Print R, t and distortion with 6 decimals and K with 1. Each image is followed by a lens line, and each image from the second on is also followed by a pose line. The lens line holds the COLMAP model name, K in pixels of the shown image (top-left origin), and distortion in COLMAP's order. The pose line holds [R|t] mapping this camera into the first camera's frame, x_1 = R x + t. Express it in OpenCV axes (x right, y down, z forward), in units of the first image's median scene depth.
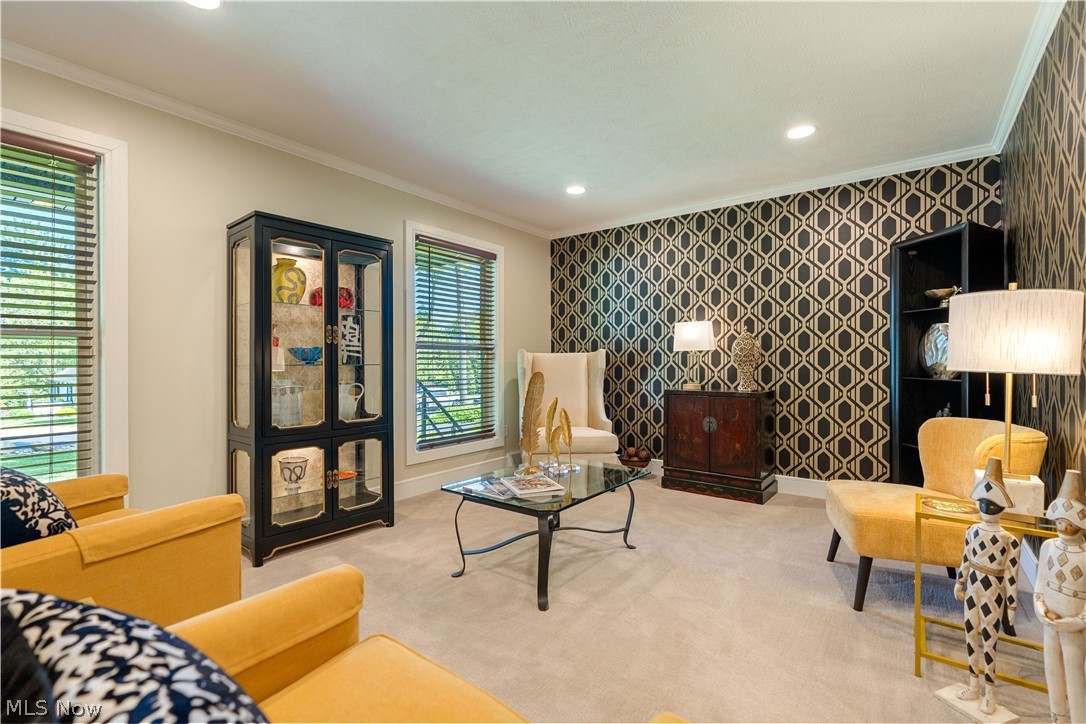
lens RADIAL K [[486.0, 0, 538.3], [0, 486.0, 360.3], [0, 0, 1]] dist [-0.001934, 0.000039]
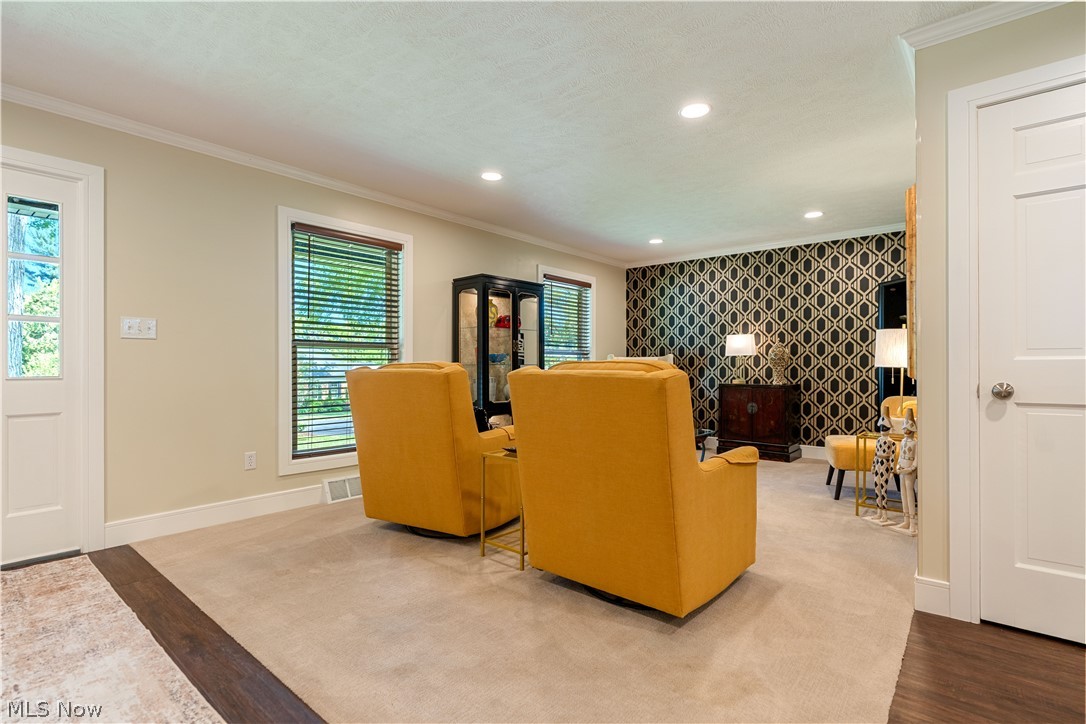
lens RADIAL K [[519.3, 0, 541.1], [0, 519.3, 366.0], [0, 0, 1]] dist [0.002041, 0.000210]
pose [[0.999093, 0.001517, -0.042560, -0.183908], [-0.001346, 0.999991, 0.004054, 0.004600], [0.042565, -0.003993, 0.999086, -0.500548]]
